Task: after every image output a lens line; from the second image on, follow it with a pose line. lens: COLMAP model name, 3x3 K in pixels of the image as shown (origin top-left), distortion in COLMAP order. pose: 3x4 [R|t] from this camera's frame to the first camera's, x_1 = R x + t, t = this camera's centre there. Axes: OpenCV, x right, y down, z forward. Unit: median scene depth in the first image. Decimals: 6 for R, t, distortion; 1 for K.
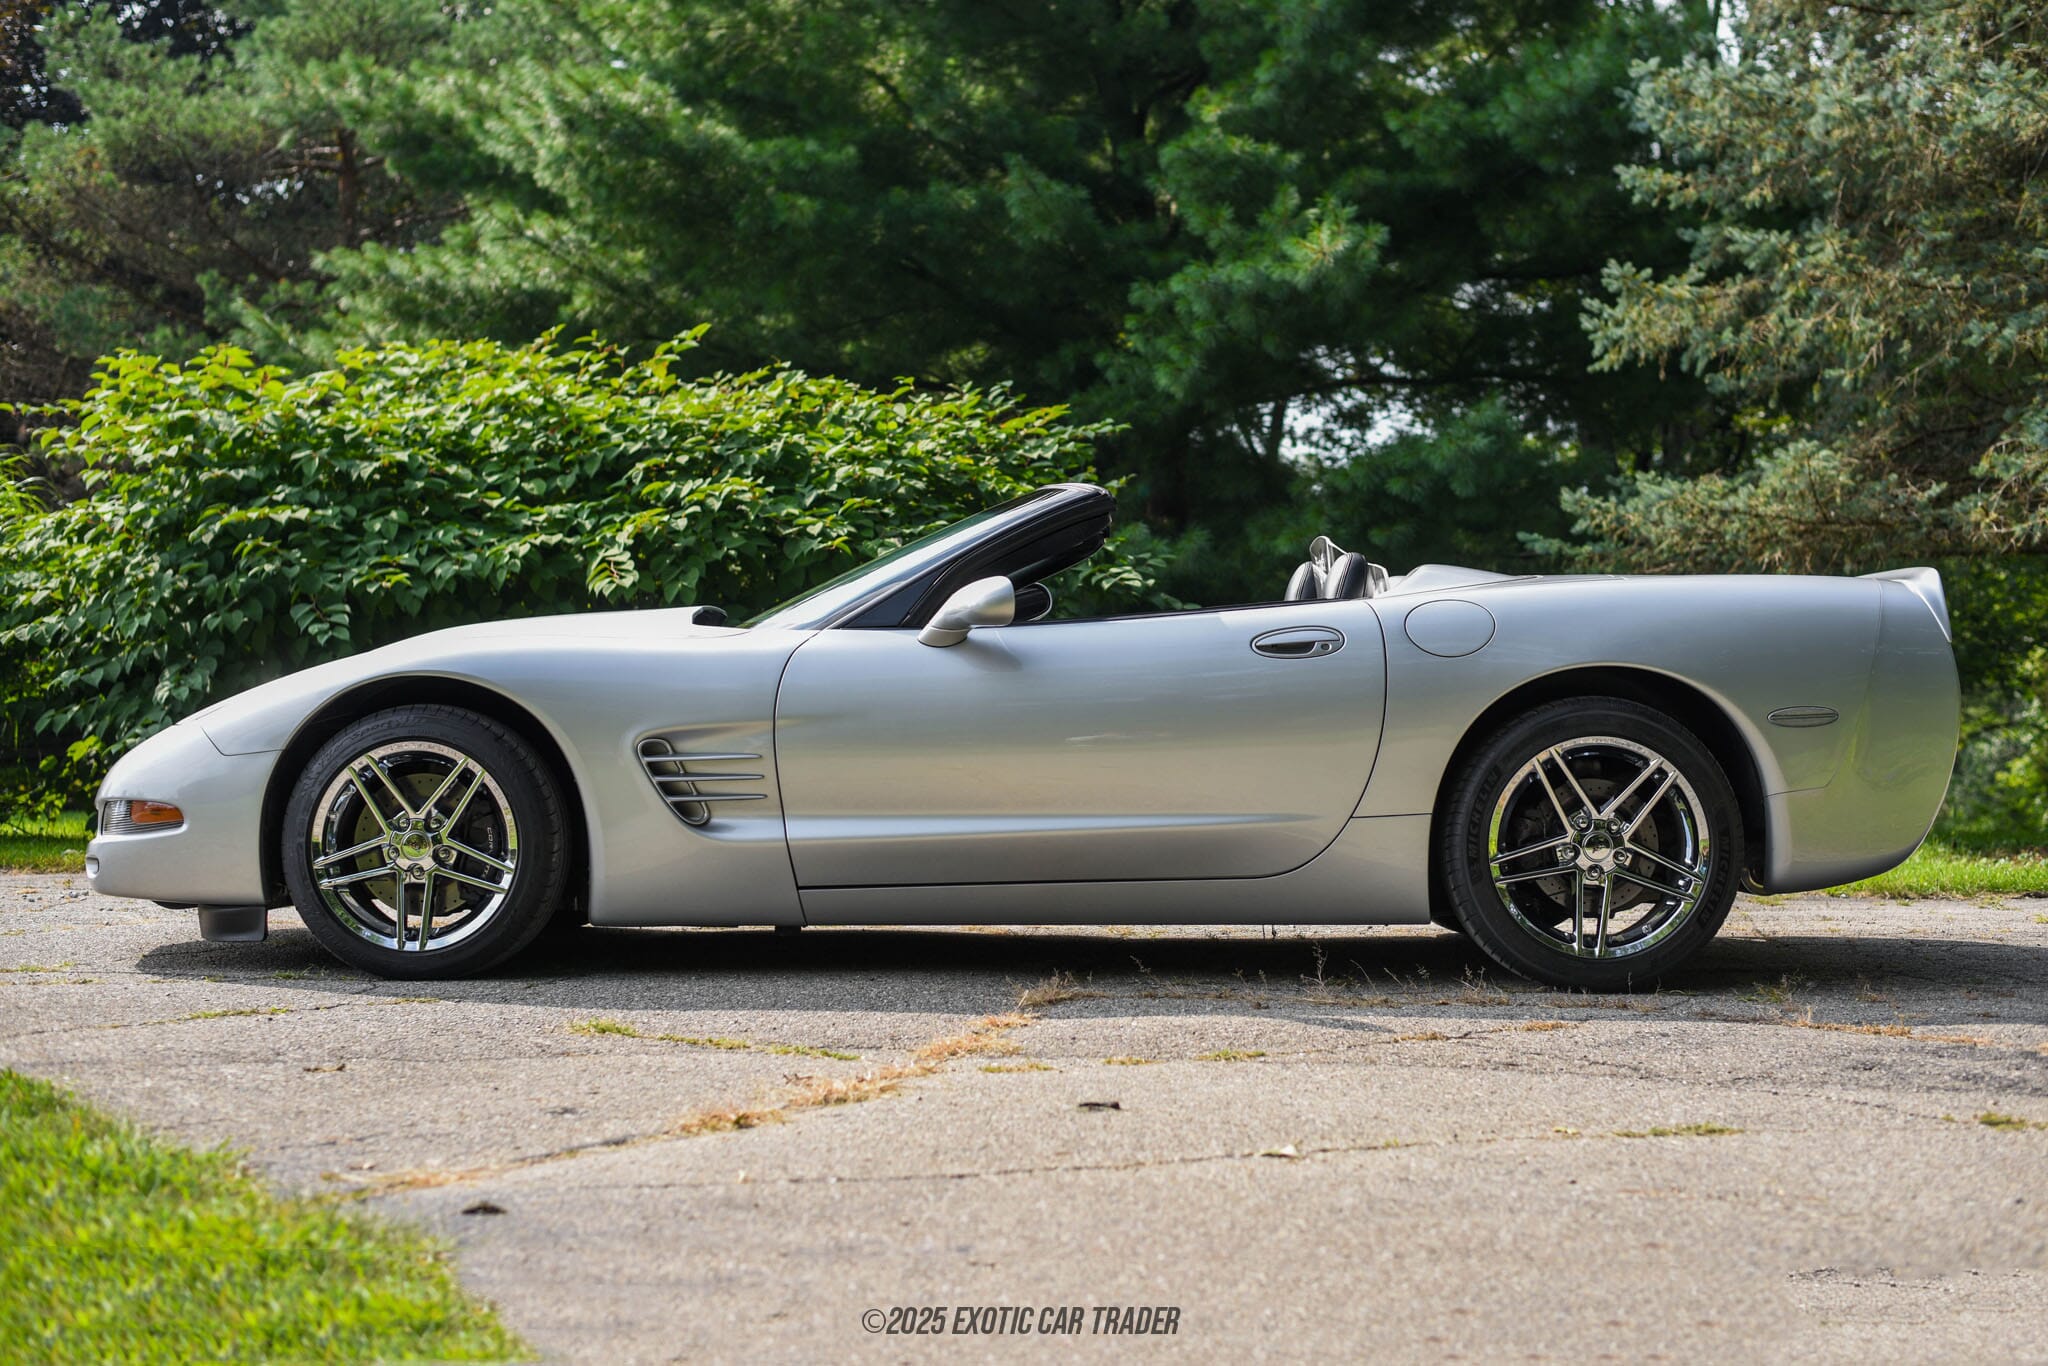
lens RADIAL K [[2577.6, 0, 877.4], [0, 2577.6, 610.8], [0, 0, 1]] dist [-0.077015, -0.046990]
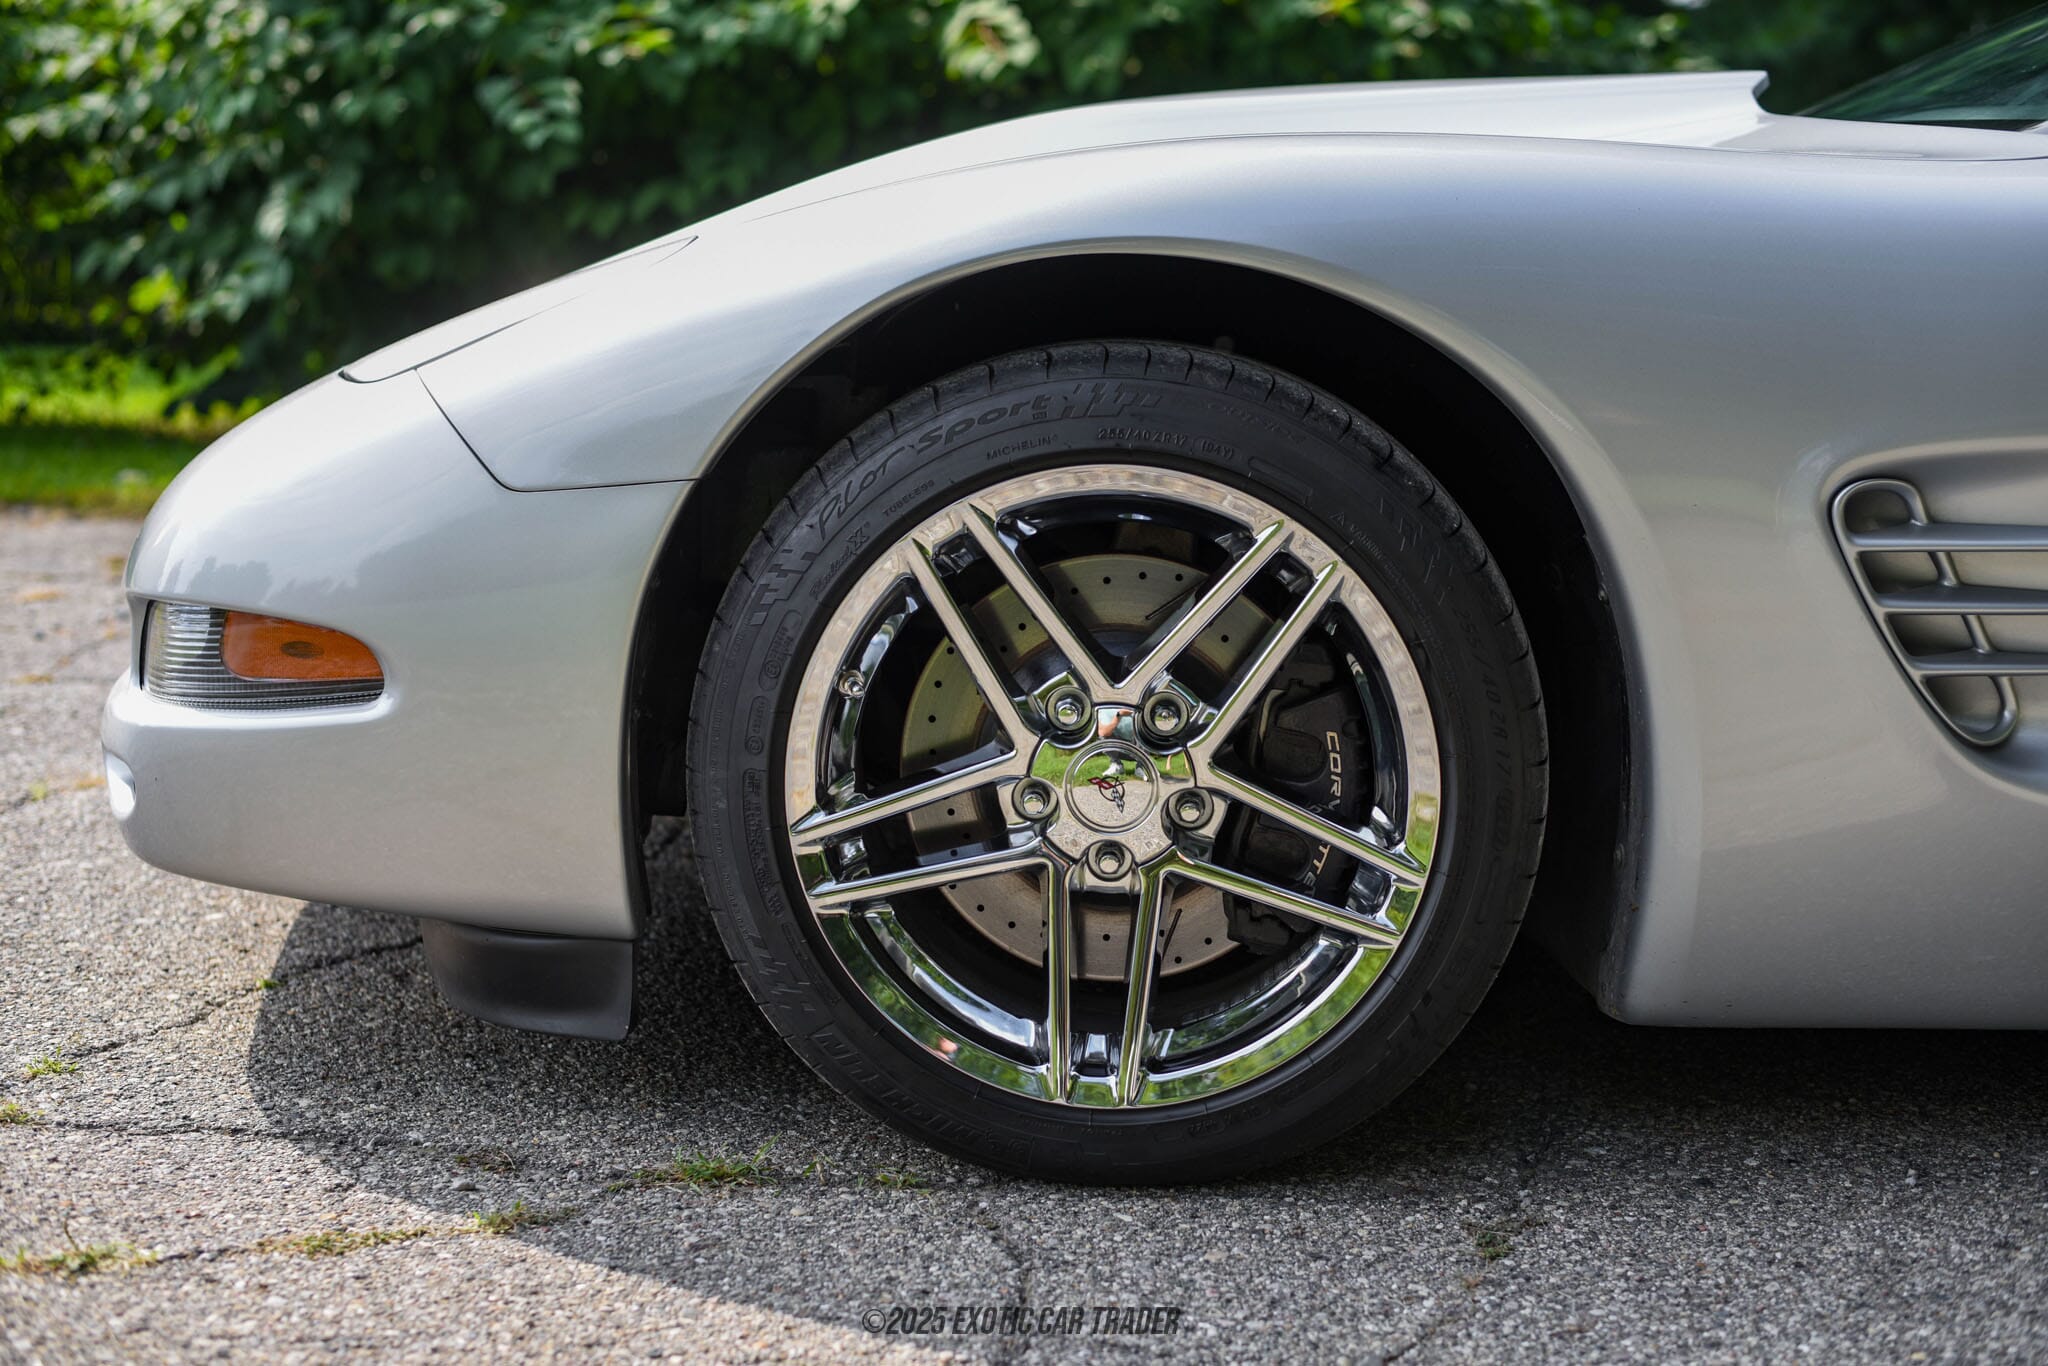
lens RADIAL K [[2577.6, 0, 877.4], [0, 2577.6, 610.8], [0, 0, 1]] dist [-0.077015, -0.046990]
pose [[0.999029, 0.029497, -0.032717, -0.192248], [-0.022914, 0.982295, 0.185932, 0.010363], [0.037622, -0.185002, 0.982018, 0.664740]]
